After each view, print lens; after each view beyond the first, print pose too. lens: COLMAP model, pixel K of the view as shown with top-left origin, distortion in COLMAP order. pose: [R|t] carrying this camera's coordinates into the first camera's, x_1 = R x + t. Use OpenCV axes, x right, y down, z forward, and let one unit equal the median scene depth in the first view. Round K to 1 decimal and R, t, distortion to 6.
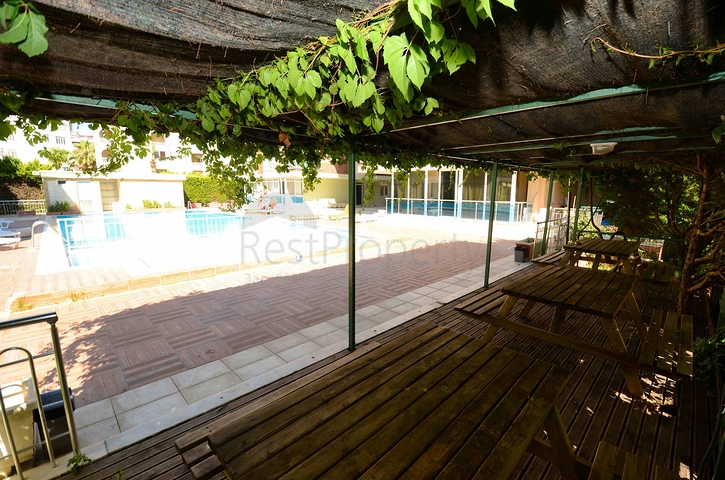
lens RADIAL K [[320.0, 0, 377.9], [0, 320.0, 250.1], [0, 0, 1]] dist [-0.009174, -0.004097]
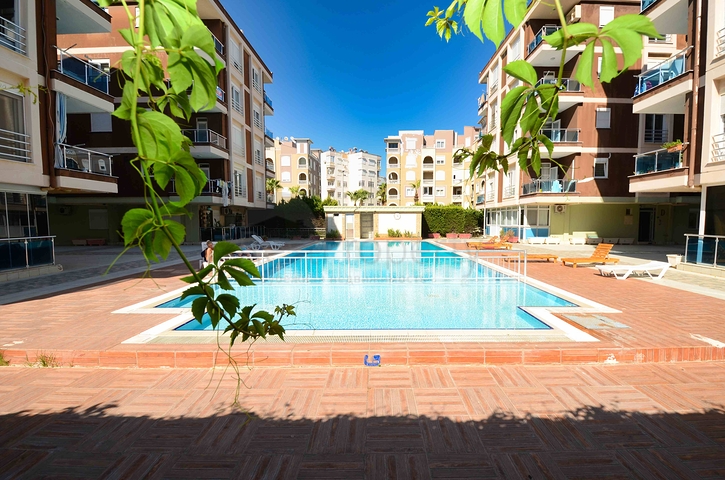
lens RADIAL K [[320.0, 0, 379.4], [0, 320.0, 240.7], [0, 0, 1]] dist [-0.009174, -0.004097]
pose [[0.701590, 0.038603, -0.711534, 0.038696], [-0.123589, 0.989991, -0.068151, -0.046810], [0.701781, 0.135752, 0.699339, 0.239004]]
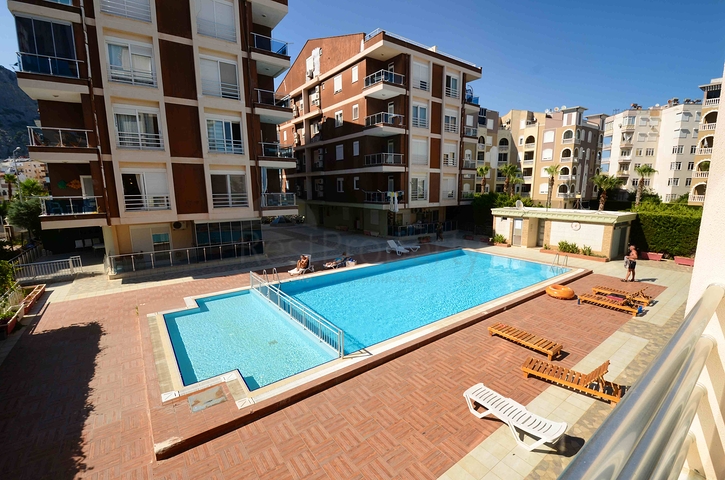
lens RADIAL K [[320.0, 0, 373.6], [0, 320.0, 241.5], [0, 0, 1]] dist [-0.009174, -0.004097]
pose [[-0.145006, 0.155210, -0.977181, 0.253561], [-0.174381, 0.968151, 0.179653, -0.266278], [0.973943, 0.196453, -0.113322, 0.685000]]
